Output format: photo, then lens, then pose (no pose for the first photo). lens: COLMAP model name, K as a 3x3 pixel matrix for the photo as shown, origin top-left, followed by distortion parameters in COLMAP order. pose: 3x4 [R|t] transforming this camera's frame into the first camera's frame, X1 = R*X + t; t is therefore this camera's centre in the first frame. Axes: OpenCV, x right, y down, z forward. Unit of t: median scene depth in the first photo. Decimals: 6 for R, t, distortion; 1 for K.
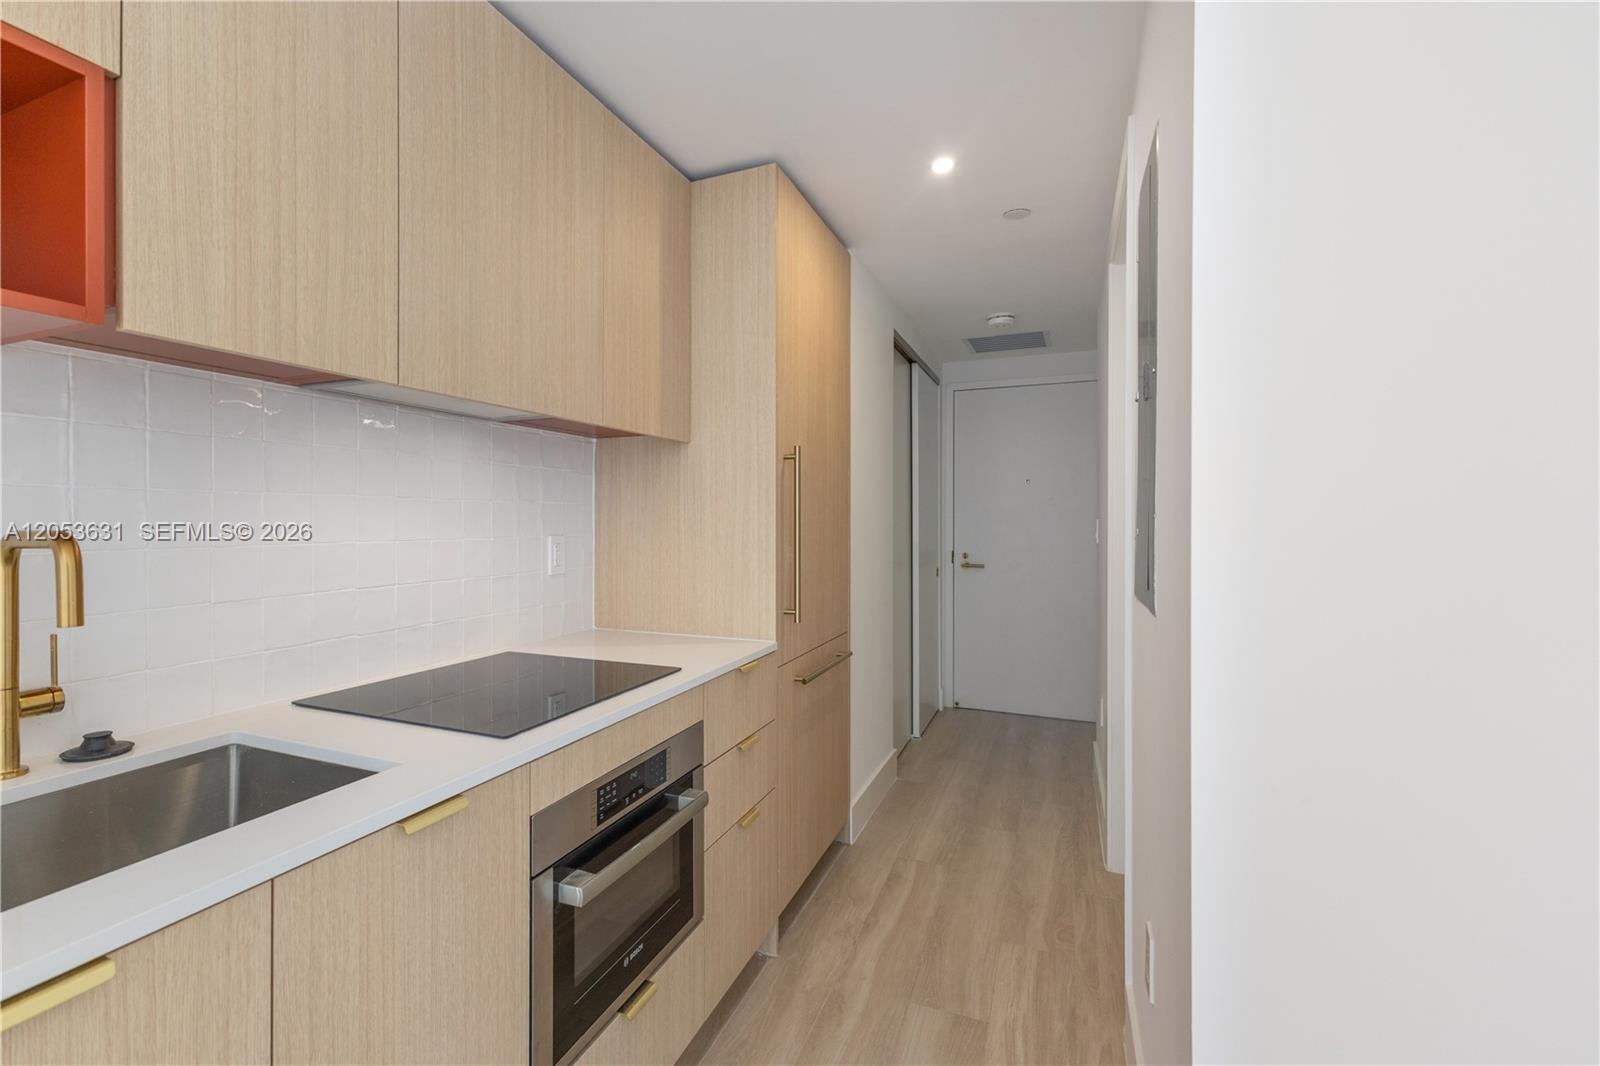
lens RADIAL K [[721.2, 0, 733.1], [0, 721.2, 521.1], [0, 0, 1]] dist [0.004491, 0.001653]
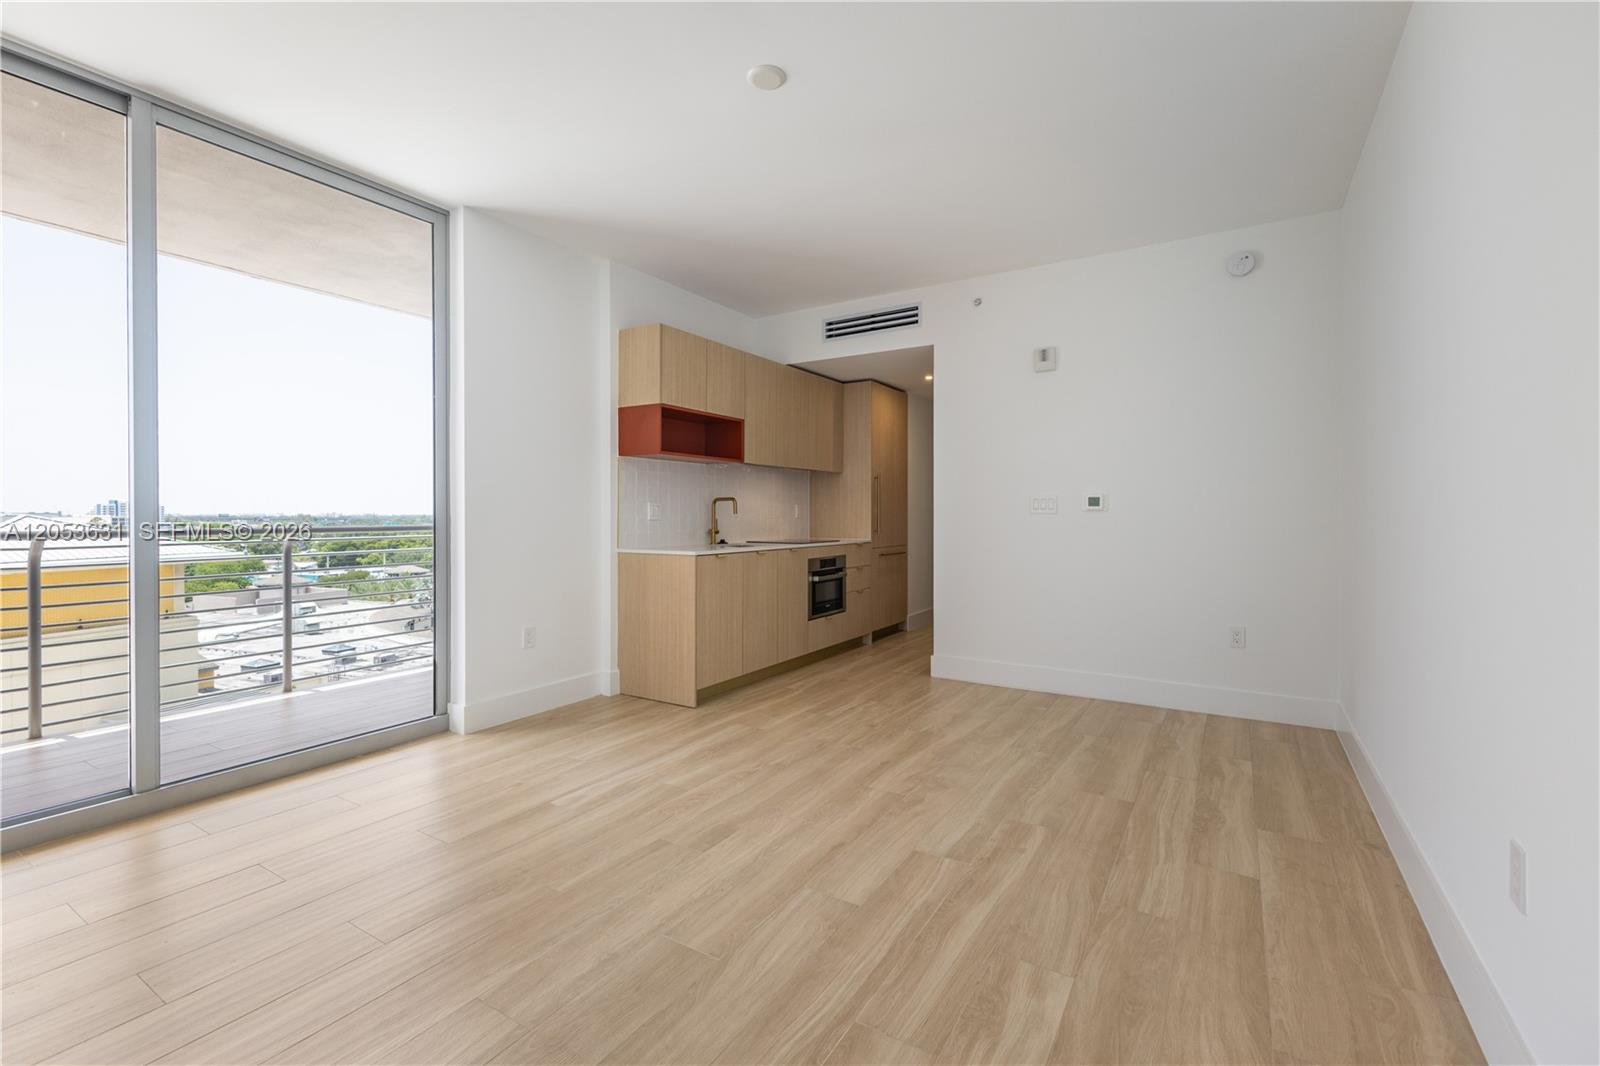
lens RADIAL K [[721.2, 0, 794.9], [0, 721.2, 526.9], [0, 0, 1]] dist [0.004491, 0.001653]
pose [[0.990854, 0.003736, -0.134885, 0.149684], [-0.001431, 0.999851, 0.017180, 0.065147], [0.134929, -0.016830, 0.990712, -2.031423]]
